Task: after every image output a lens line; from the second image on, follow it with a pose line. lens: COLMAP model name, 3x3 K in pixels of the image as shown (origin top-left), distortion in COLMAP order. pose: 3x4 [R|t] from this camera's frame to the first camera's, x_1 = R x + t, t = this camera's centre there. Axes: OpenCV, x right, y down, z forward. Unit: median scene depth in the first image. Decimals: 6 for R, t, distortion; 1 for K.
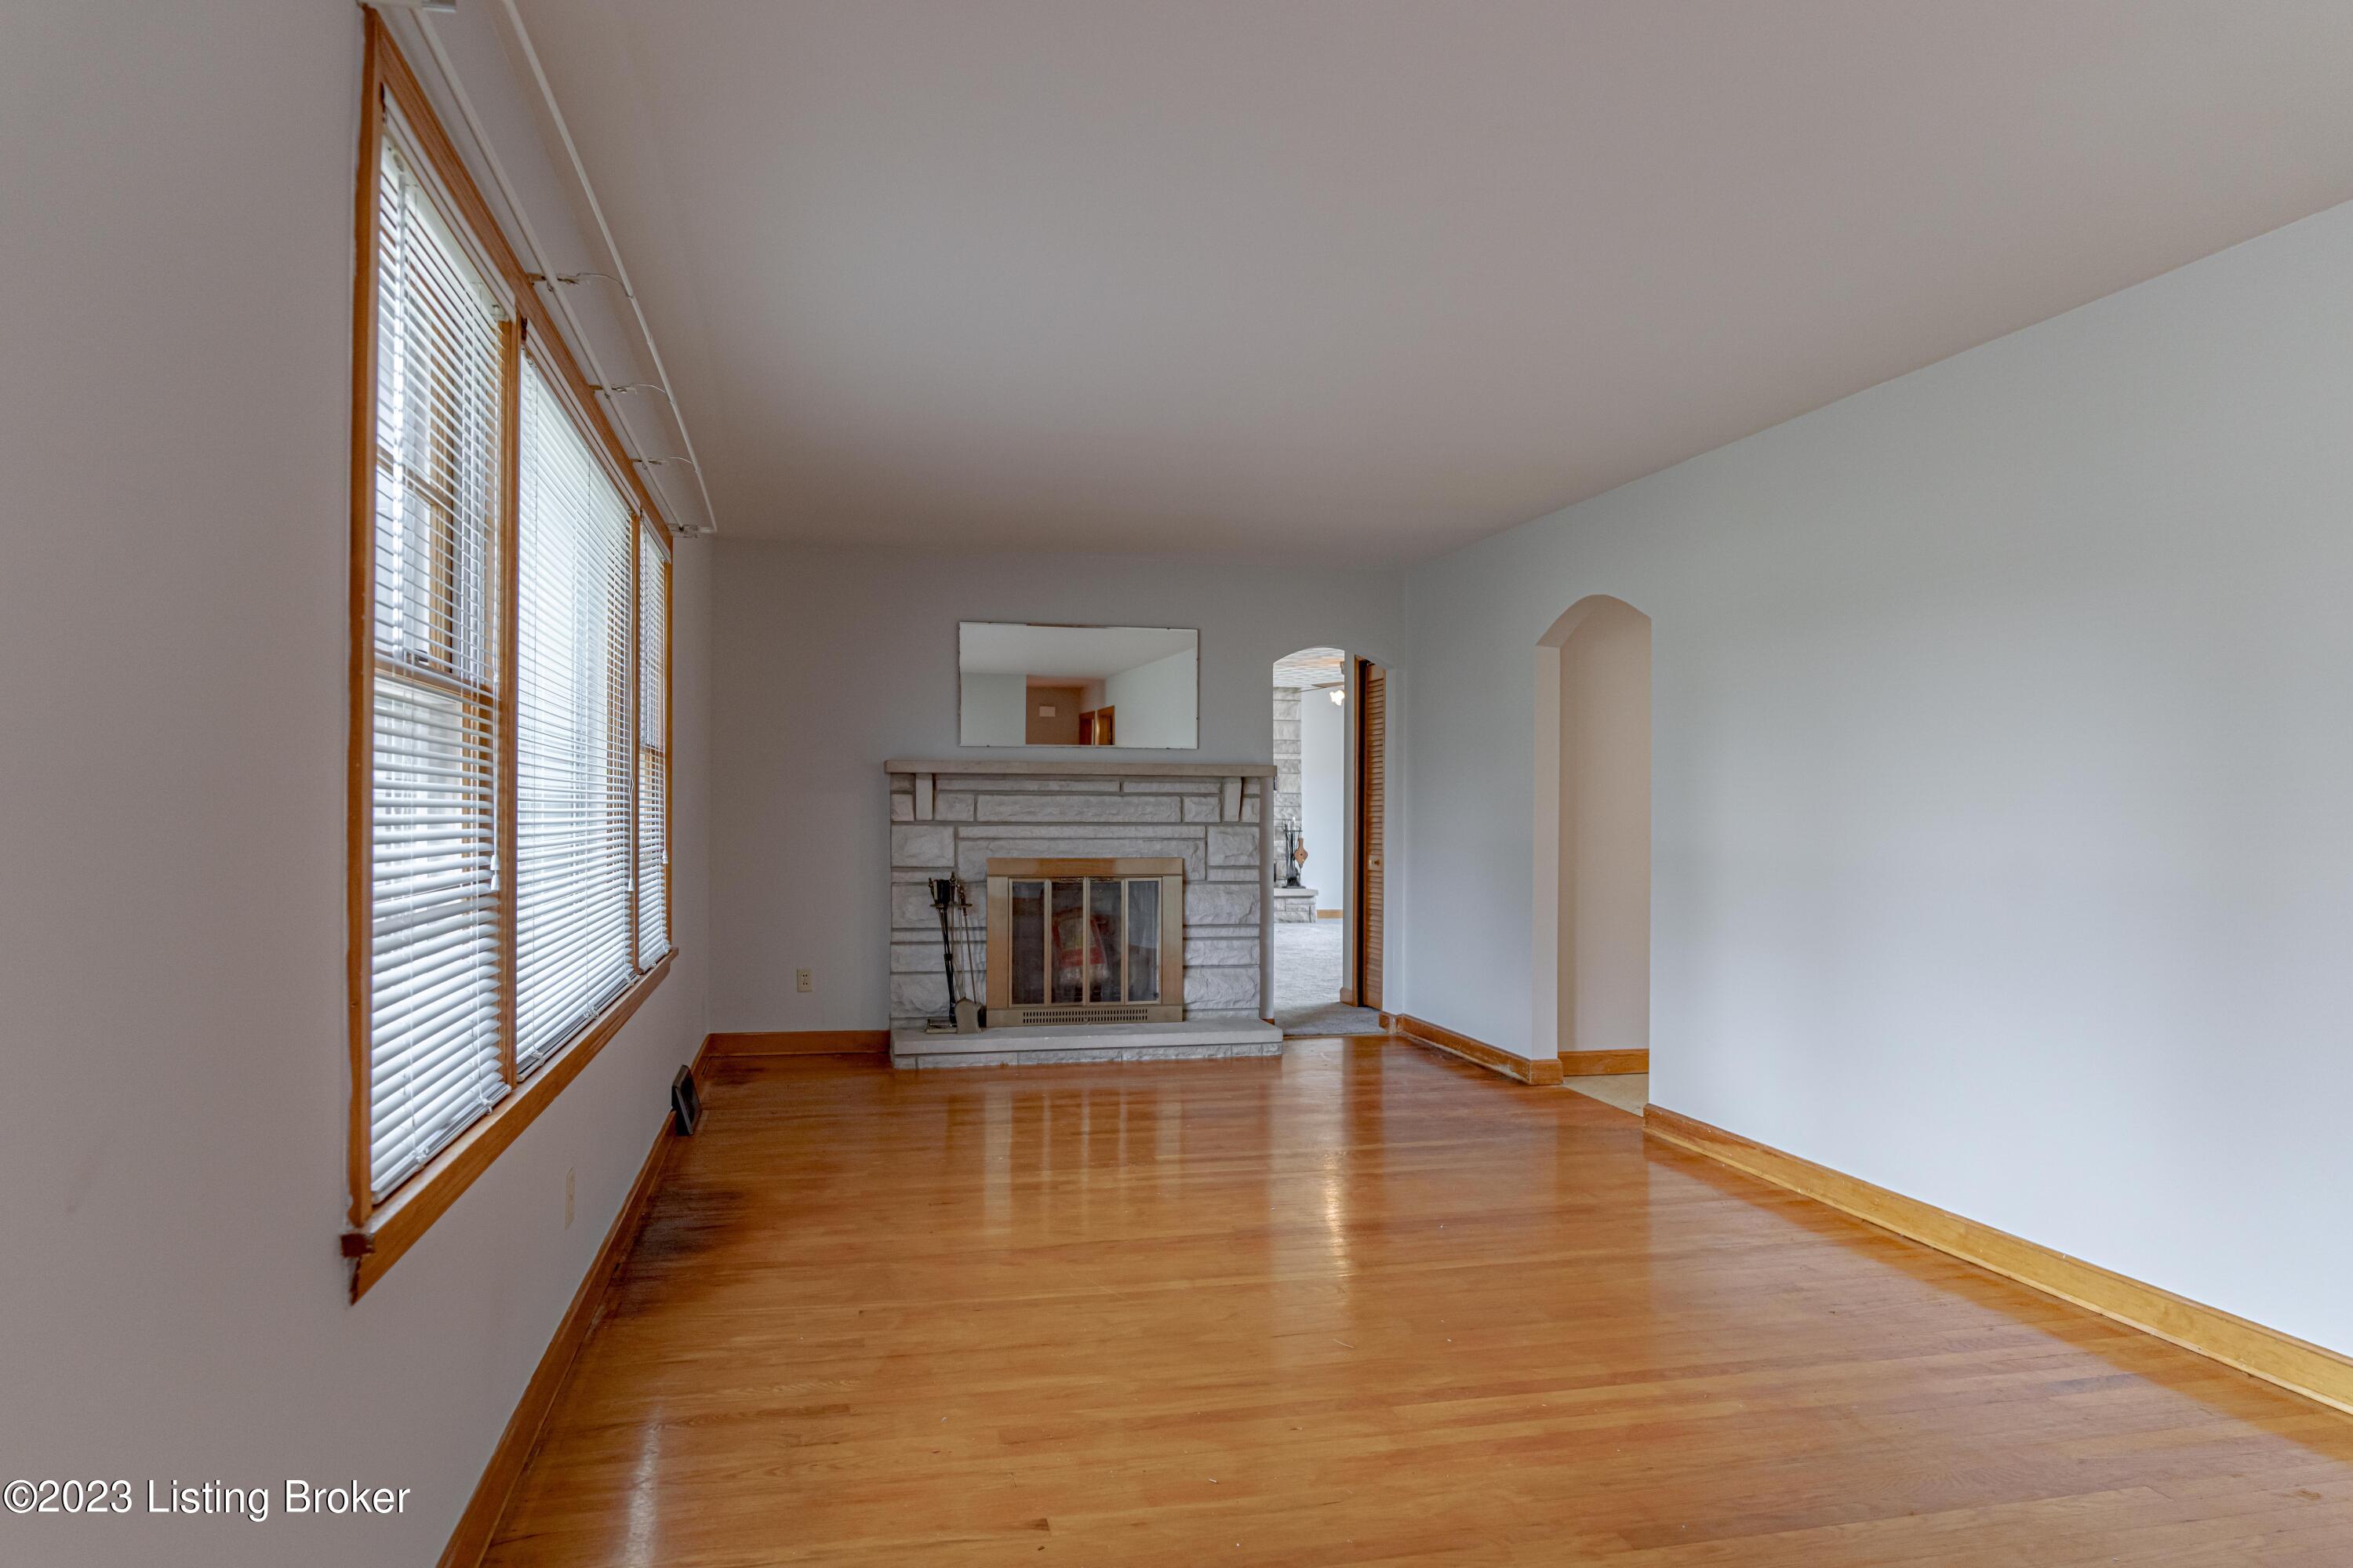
lens RADIAL K [[1424.4, 0, 1166.2], [0, 1424.4, 791.8], [0, 0, 1]] dist [-0.004008, -0.000069]
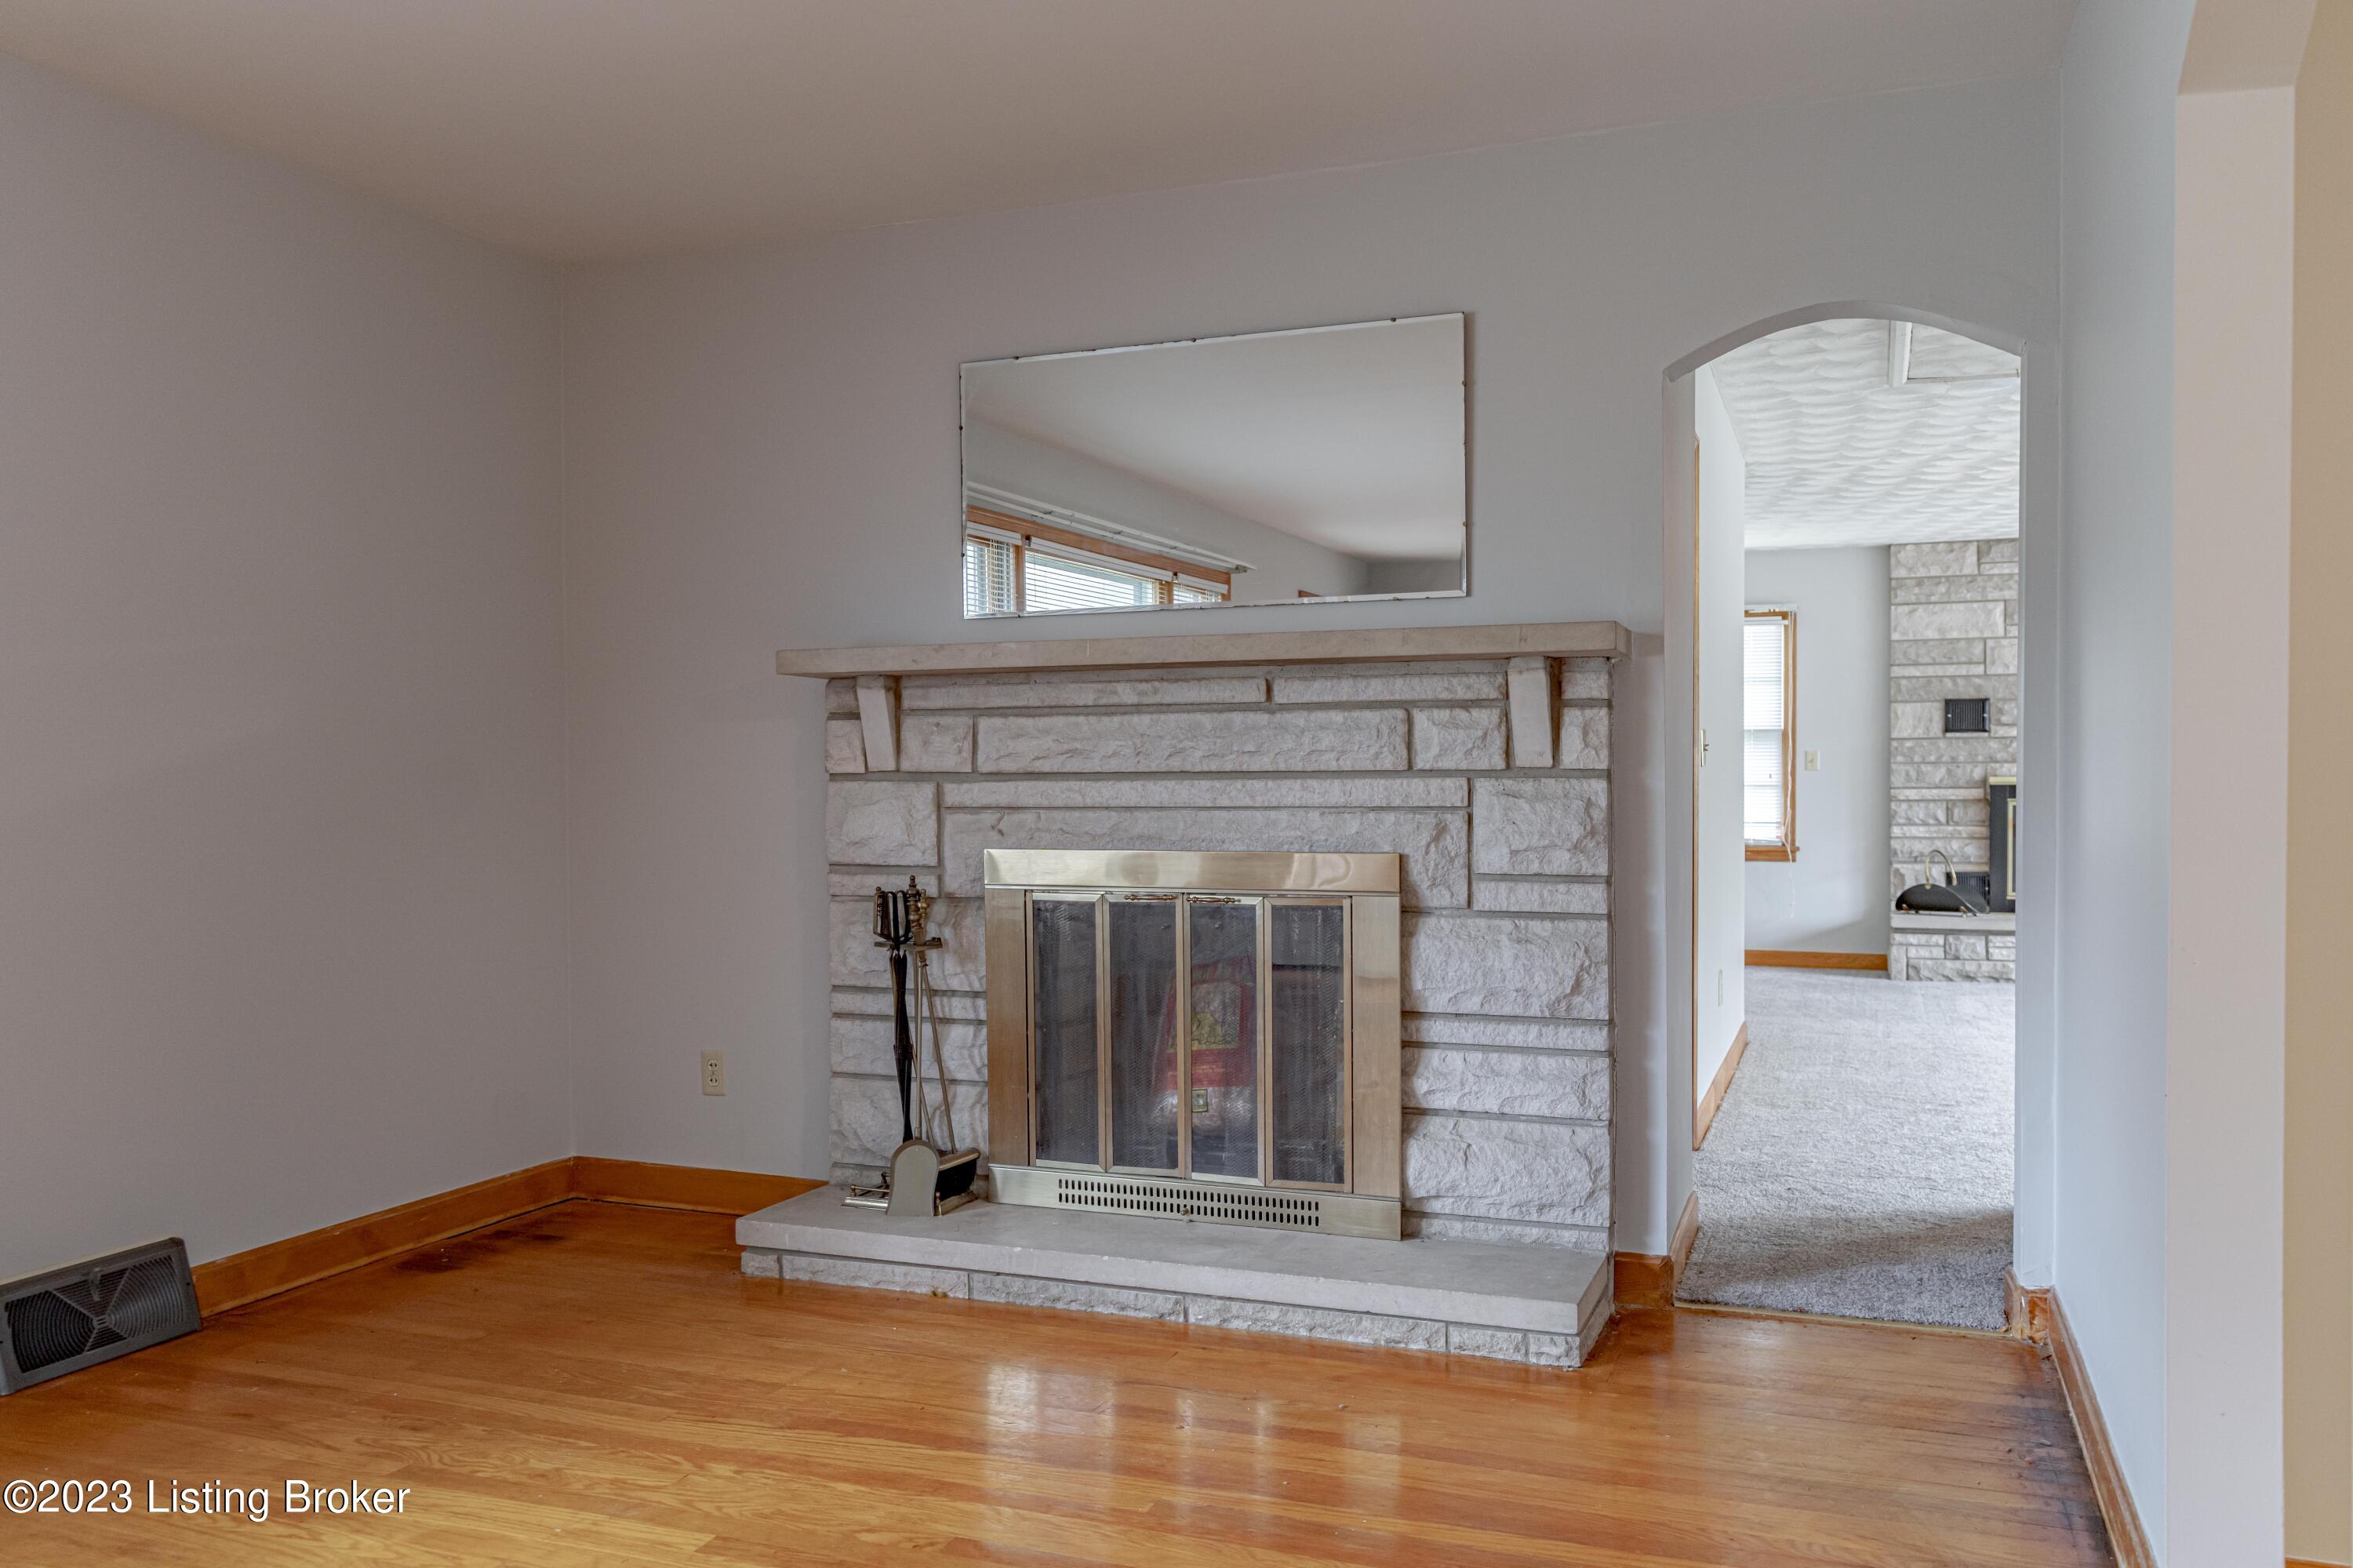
lens RADIAL K [[1792.8, 0, 1161.3], [0, 1792.8, 801.5], [0, 0, 1]] dist [-0.003317, 0.002970]
pose [[0.823094, -0.003874, -0.567893, 0.254773], [0.013964, 0.999812, 0.013420, 0.022807], [0.567734, -0.018976, 0.822993, 0.521025]]
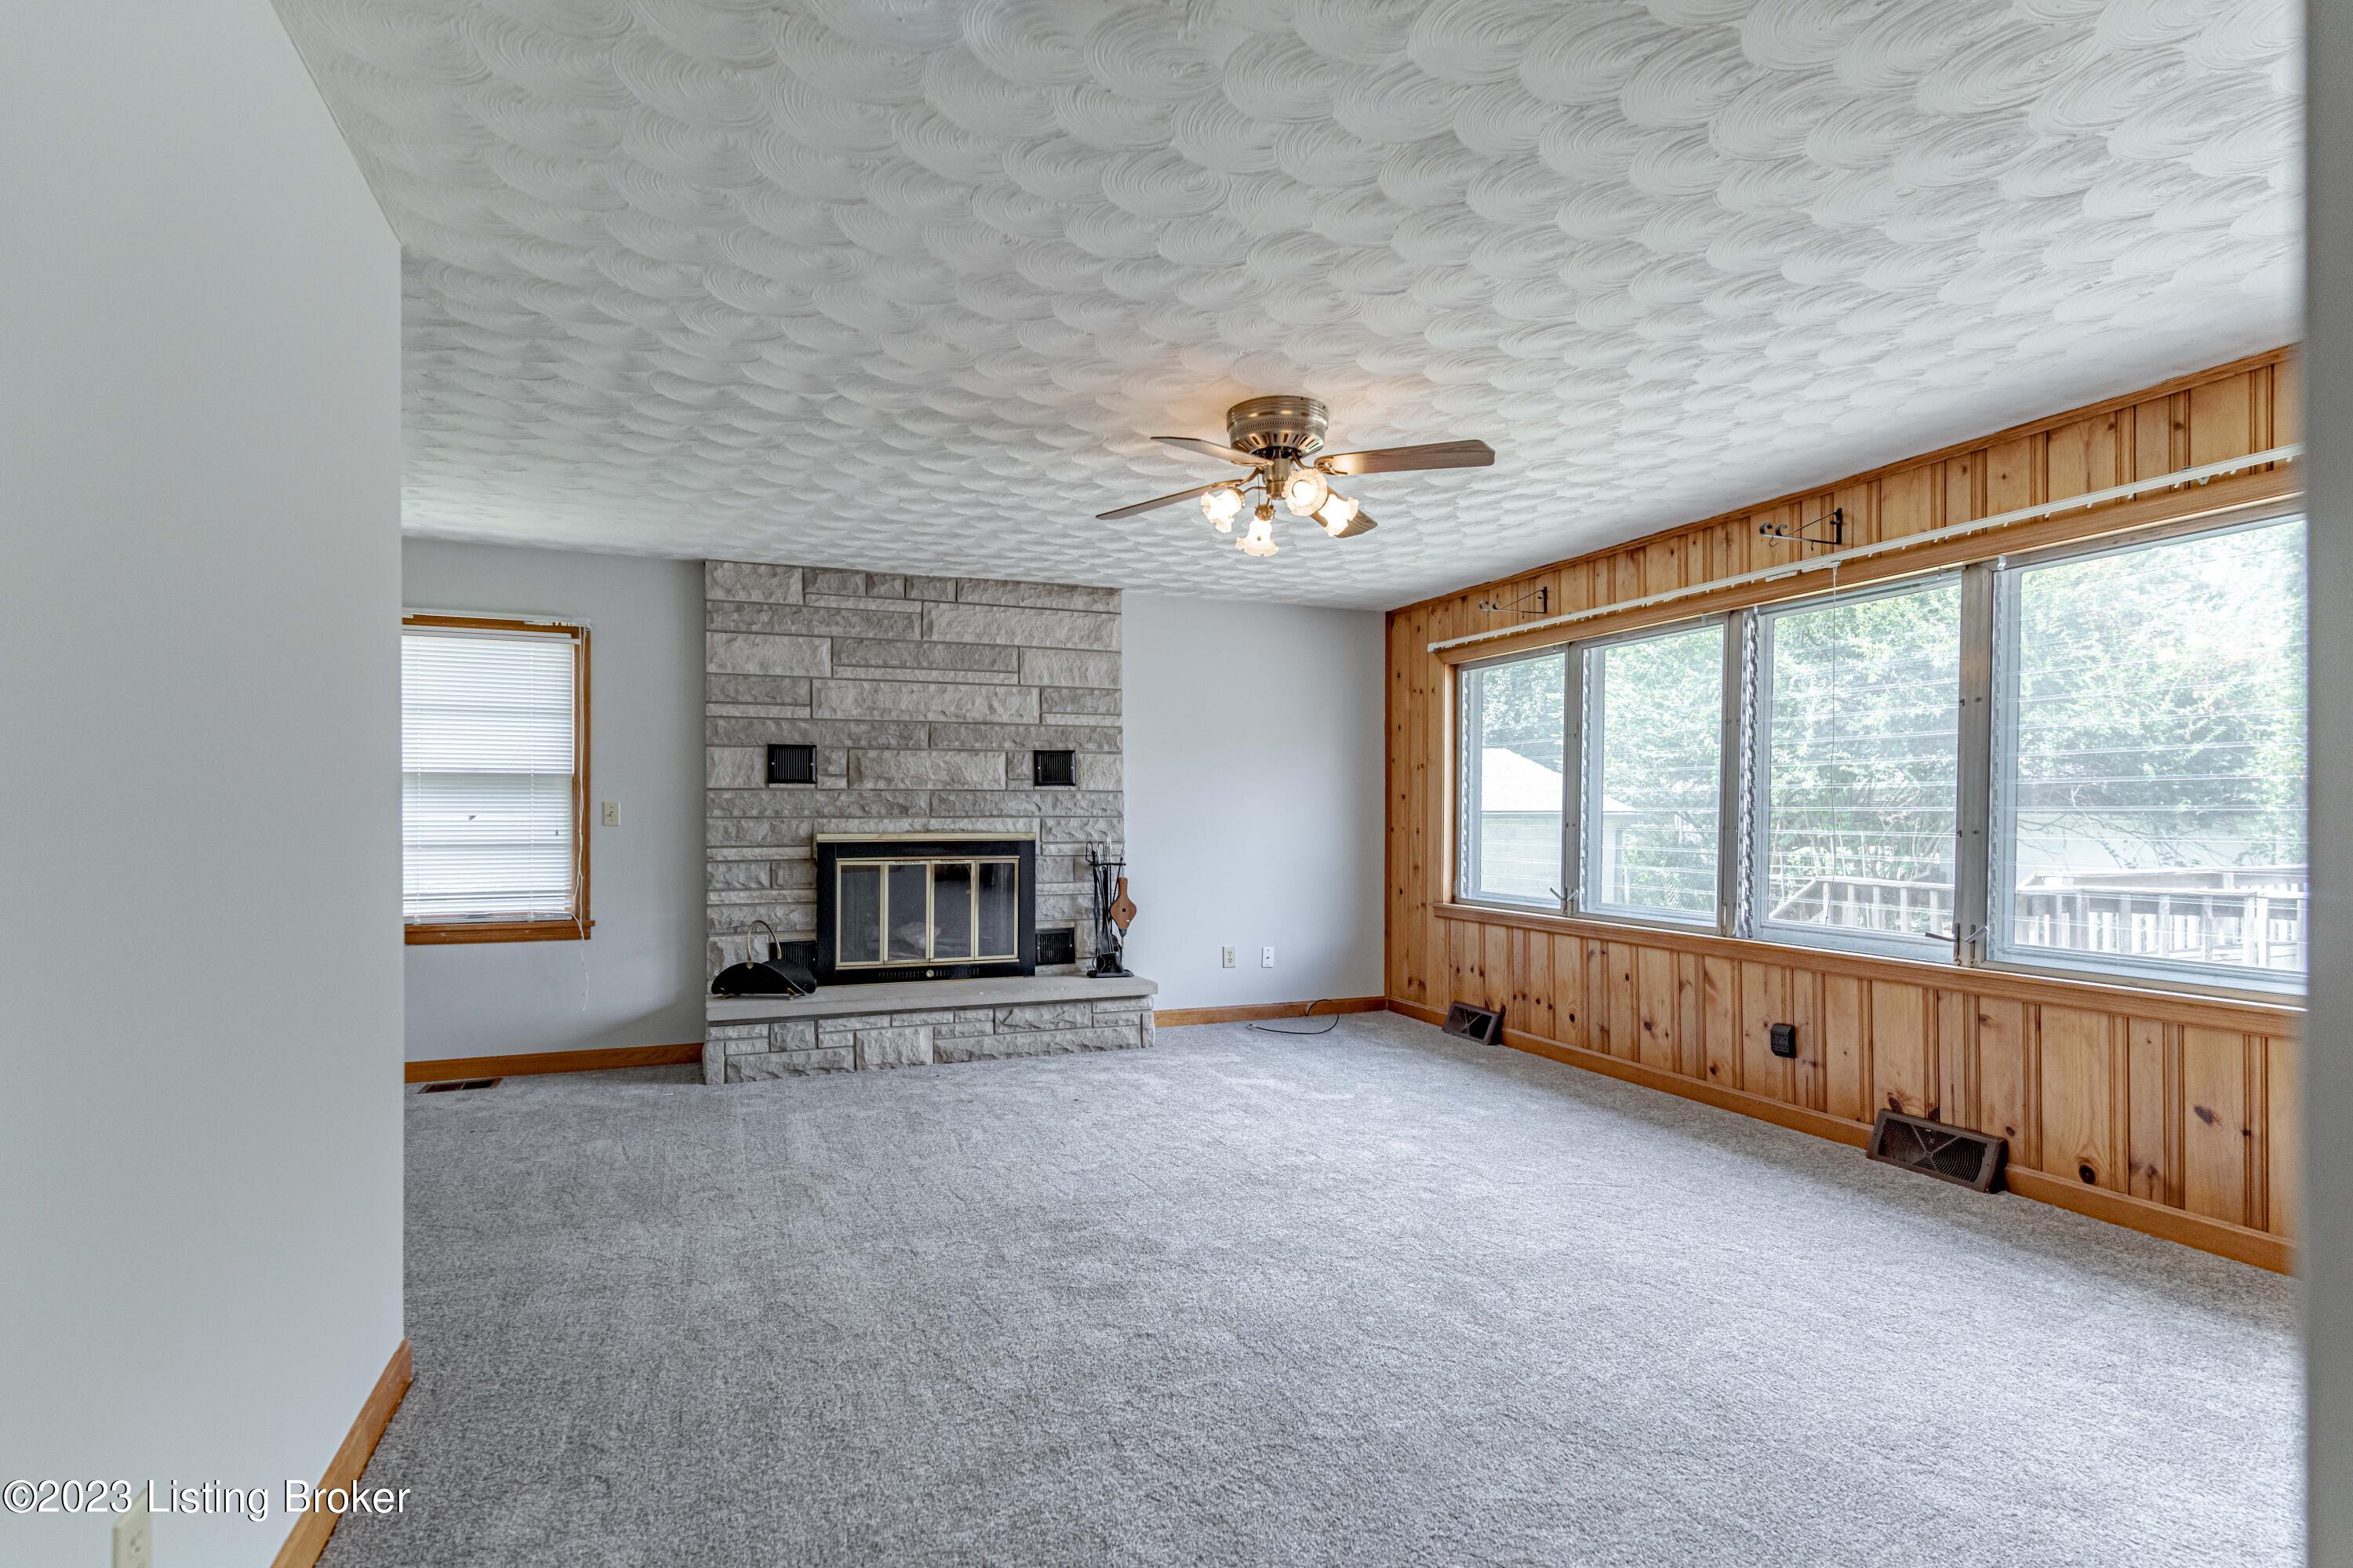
lens RADIAL K [[1154.7, 0, 1152.4], [0, 1154.7, 808.9], [0, 0, 1]] dist [-0.000095, -0.001978]
pose [[0.990509, -0.008341, 0.137197, 0.103669], [0.006543, 0.999887, 0.013551, 0.003717], [-0.137294, -0.012525, 0.990451, 1.263515]]
